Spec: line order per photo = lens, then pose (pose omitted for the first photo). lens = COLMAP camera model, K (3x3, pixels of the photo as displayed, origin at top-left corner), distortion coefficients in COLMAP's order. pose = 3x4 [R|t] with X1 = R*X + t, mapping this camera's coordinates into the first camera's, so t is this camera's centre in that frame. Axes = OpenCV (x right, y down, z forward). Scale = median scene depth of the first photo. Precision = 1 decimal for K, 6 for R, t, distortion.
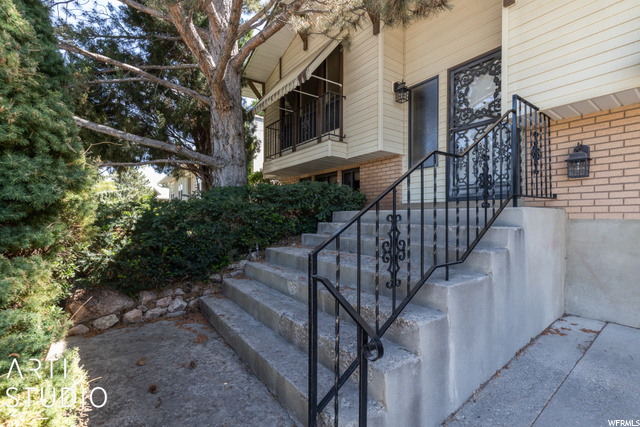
lens RADIAL K [[290.4, 0, 318.6], [0, 290.4, 212.6], [0, 0, 1]] dist [0.002145, -0.000150]
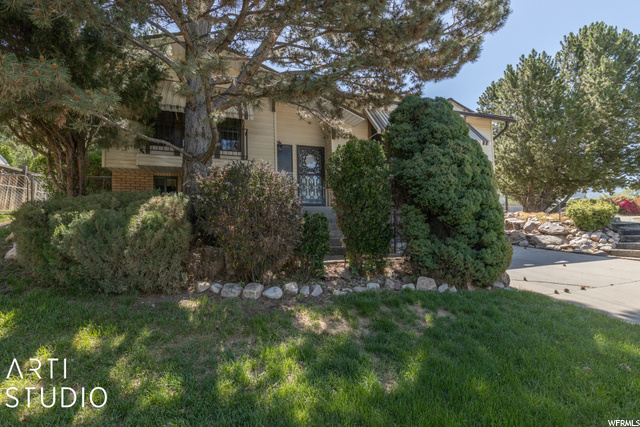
lens RADIAL K [[290.4, 0, 315.8], [0, 290.4, 218.3], [0, 0, 1]] dist [0.002145, -0.000150]
pose [[0.297691, 0.038561, 0.953883, -1.610081], [0.008764, 0.999031, -0.043121, 0.149213], [-0.954622, 0.021197, 0.297065, 0.248411]]
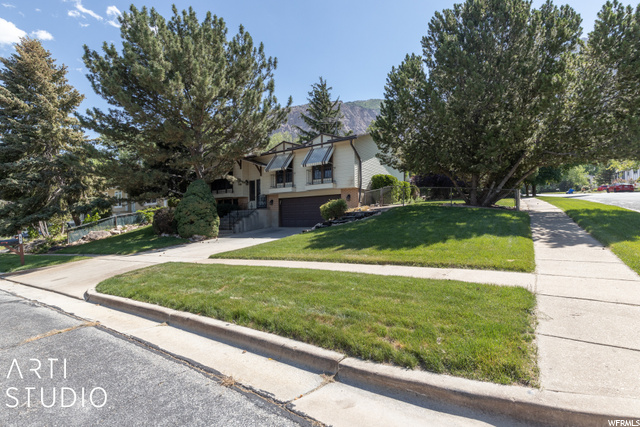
lens RADIAL K [[290.4, 0, 316.5], [0, 290.4, 214.1], [0, 0, 1]] dist [0.002145, -0.000150]
pose [[0.940351, -0.014652, 0.339891, -0.236084], [0.017879, 0.999820, -0.006366, 0.098032], [-0.339737, 0.012063, 0.940443, -3.760890]]
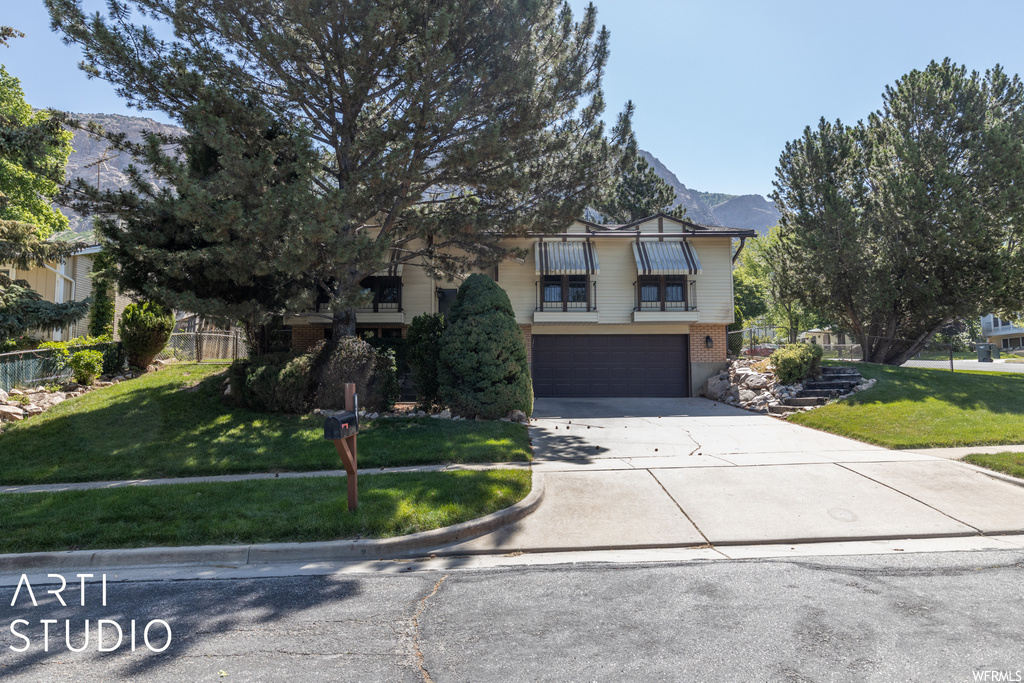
lens RADIAL K [[592.2, 0, 505.2], [0, 592.2, 337.7], [0, 0, 1]] dist [0.002064, -0.000023]
pose [[0.600908, 0.068882, 0.796344, -2.693316], [-0.003496, 0.996497, -0.083557, 0.188756], [-0.799310, 0.047426, 0.599044, -1.703037]]
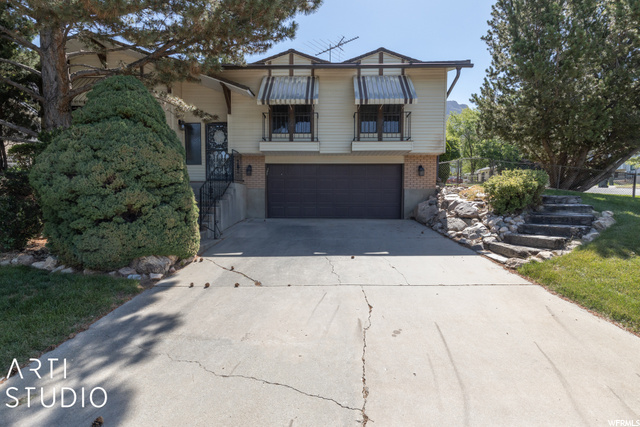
lens RADIAL K [[290.4, 0, 319.6], [0, 290.4, 213.5], [0, 0, 1]] dist [0.002145, -0.000150]
pose [[0.611866, -0.037882, 0.790053, -0.845277], [-0.008054, 0.998502, 0.054115, 0.087711], [-0.790920, -0.039474, 0.610645, -1.137594]]
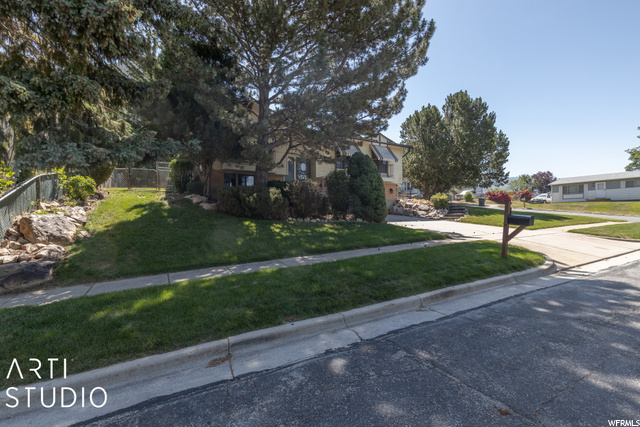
lens RADIAL K [[290.4, 0, 314.5], [0, 290.4, 216.3], [0, 0, 1]] dist [0.002145, -0.000150]
pose [[0.130476, -0.008046, 0.991419, -3.498838], [-0.013000, 0.999867, 0.009825, 0.255305], [-0.991366, -0.014171, 0.130354, 0.258530]]
